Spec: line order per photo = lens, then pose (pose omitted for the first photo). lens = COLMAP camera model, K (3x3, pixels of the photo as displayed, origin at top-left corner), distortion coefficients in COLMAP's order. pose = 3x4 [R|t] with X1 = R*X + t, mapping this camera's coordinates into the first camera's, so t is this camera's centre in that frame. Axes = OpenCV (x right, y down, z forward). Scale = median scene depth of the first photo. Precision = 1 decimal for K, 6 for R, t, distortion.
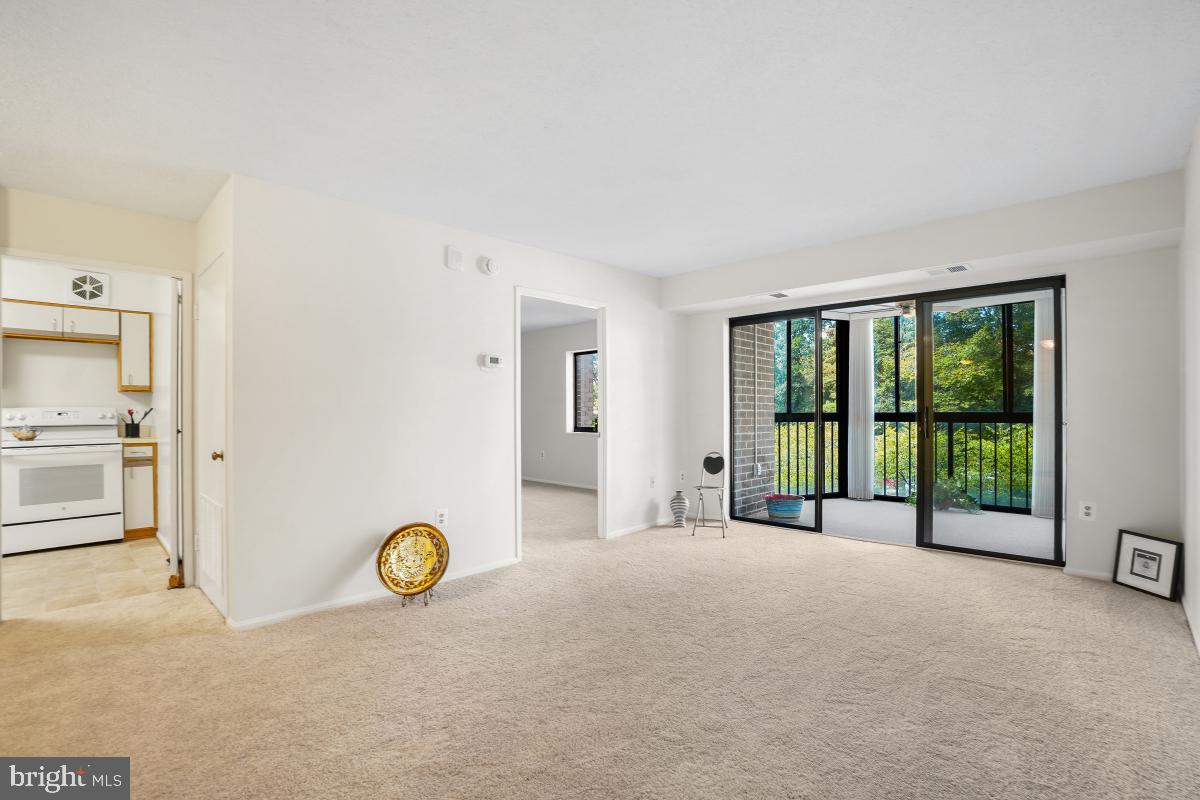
lens RADIAL K [[542.7, 0, 609.3], [0, 542.7, 420.0], [0, 0, 1]] dist [-0.042176, 0.007643]
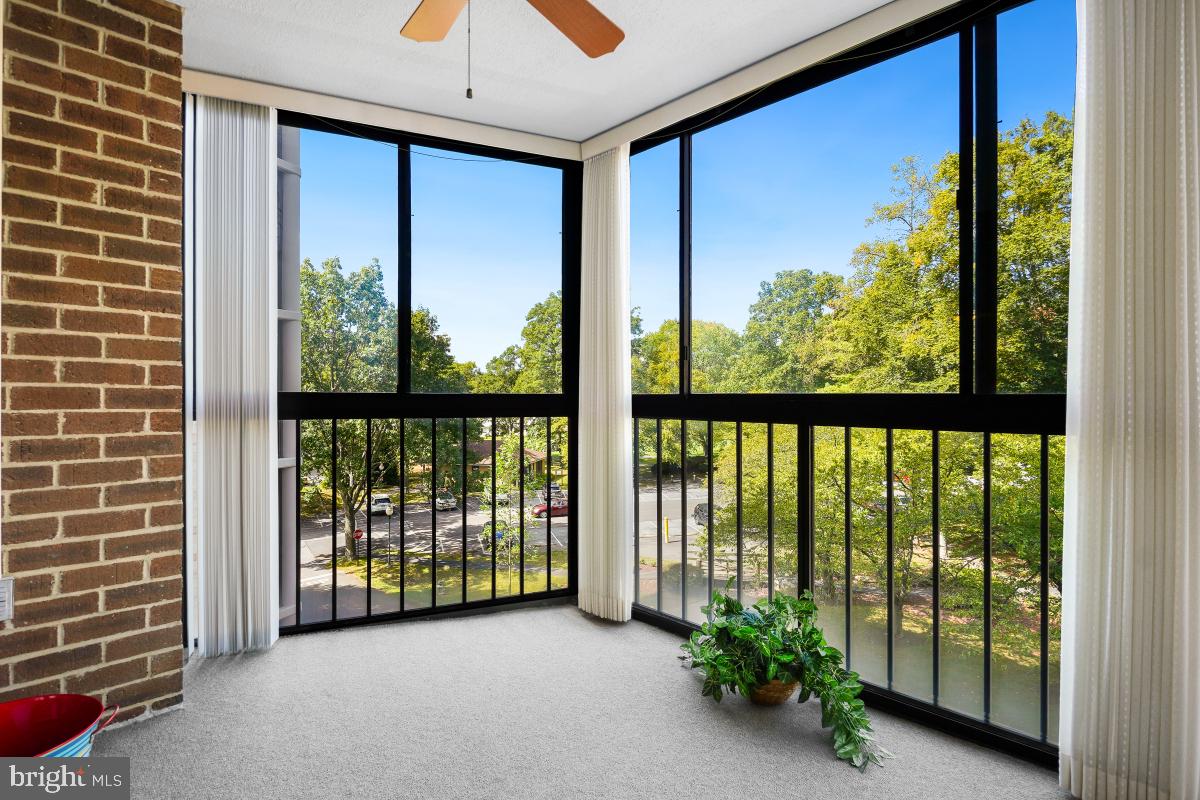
lens RADIAL K [[574.9, 0, 588.3], [0, 574.9, 398.2], [0, 0, 1]] dist [-0.010706, -0.001030]
pose [[0.999274, 0.007600, -0.037331, 0.736840], [-0.007937, 0.999929, -0.008883, -0.010413], [0.037261, 0.009173, 0.999263, 0.903855]]
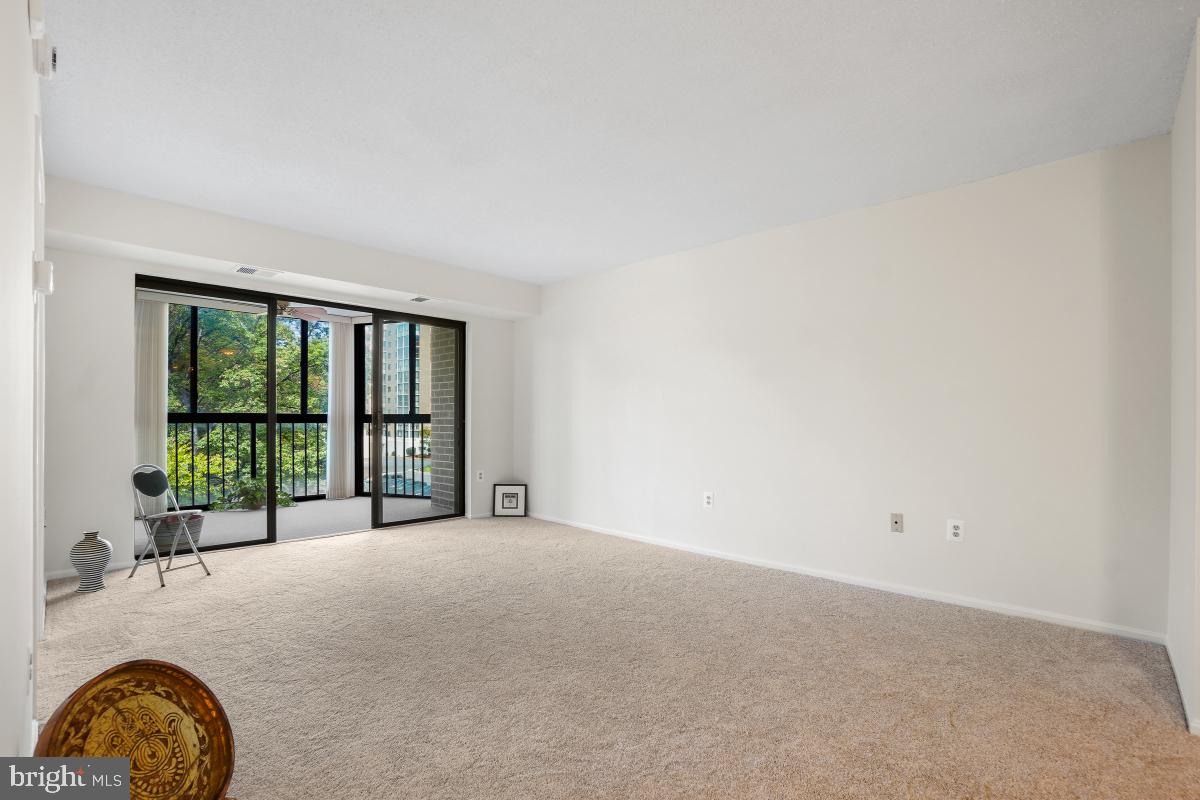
lens RADIAL K [[542.7, 0, 603.2], [0, 542.7, 417.2], [0, 0, 1]] dist [-0.042176, 0.007643]
pose [[0.005571, 0.007623, 0.999955, -0.527534], [0.010155, 0.999919, -0.007680, 0.010571], [-0.999933, 0.010197, 0.005493, 0.460100]]
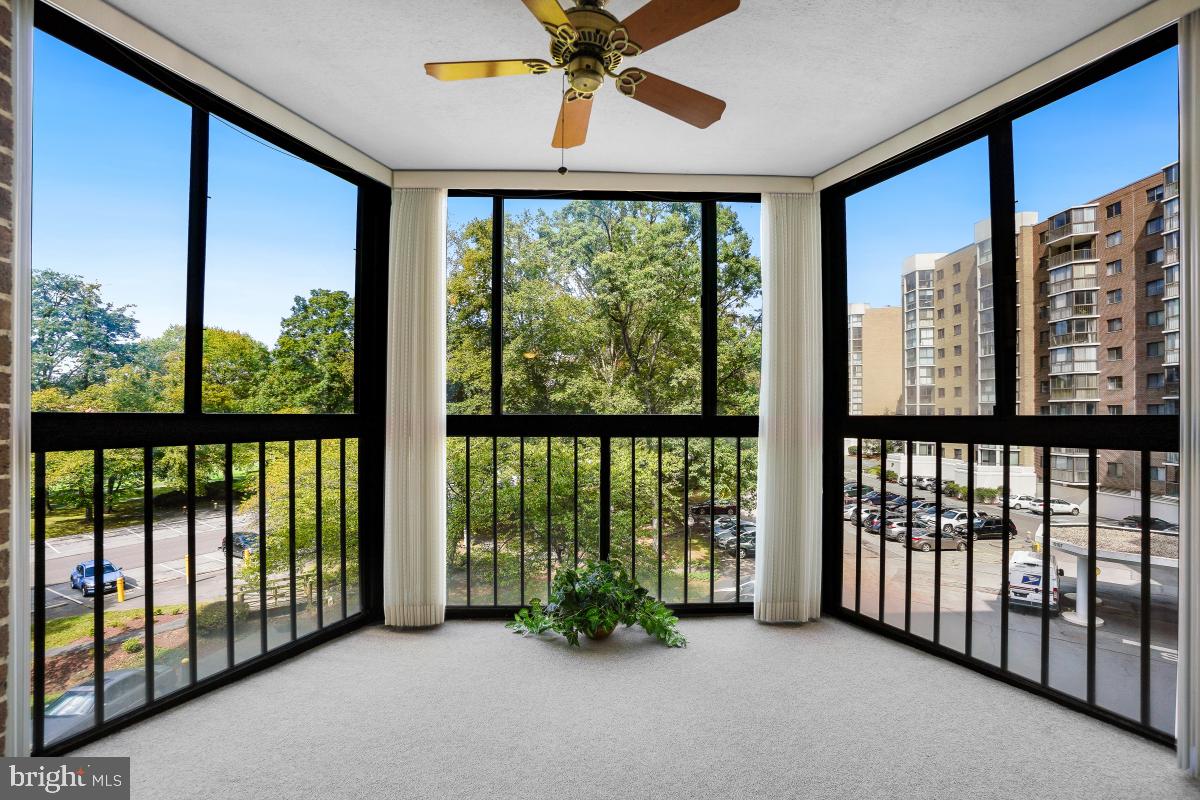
lens RADIAL K [[542.7, 0, 602.7], [0, 542.7, 411.6], [0, 0, 1]] dist [-0.042176, 0.007643]
pose [[0.703676, 0.011127, 0.710434, 0.428355], [0.003278, 0.999816, -0.018906, -0.011725], [-0.710514, 0.015632, 0.703510, 0.943424]]
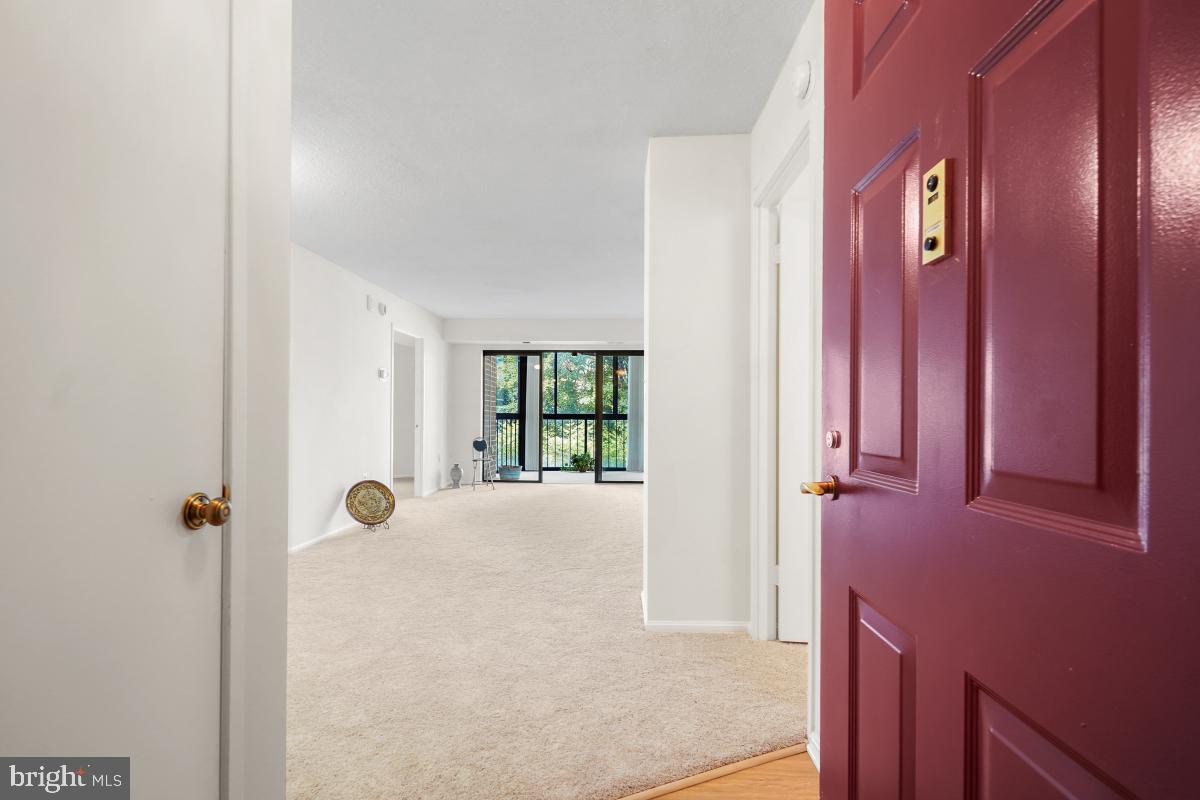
lens RADIAL K [[542.7, 0, 616.7], [0, 542.7, 416.2], [0, 0, 1]] dist [-0.042176, 0.007643]
pose [[0.727327, 0.009481, 0.686225, -0.637597], [-0.000327, 0.999909, -0.013469, 0.022263], [-0.686291, 0.009572, 0.727264, -0.421171]]
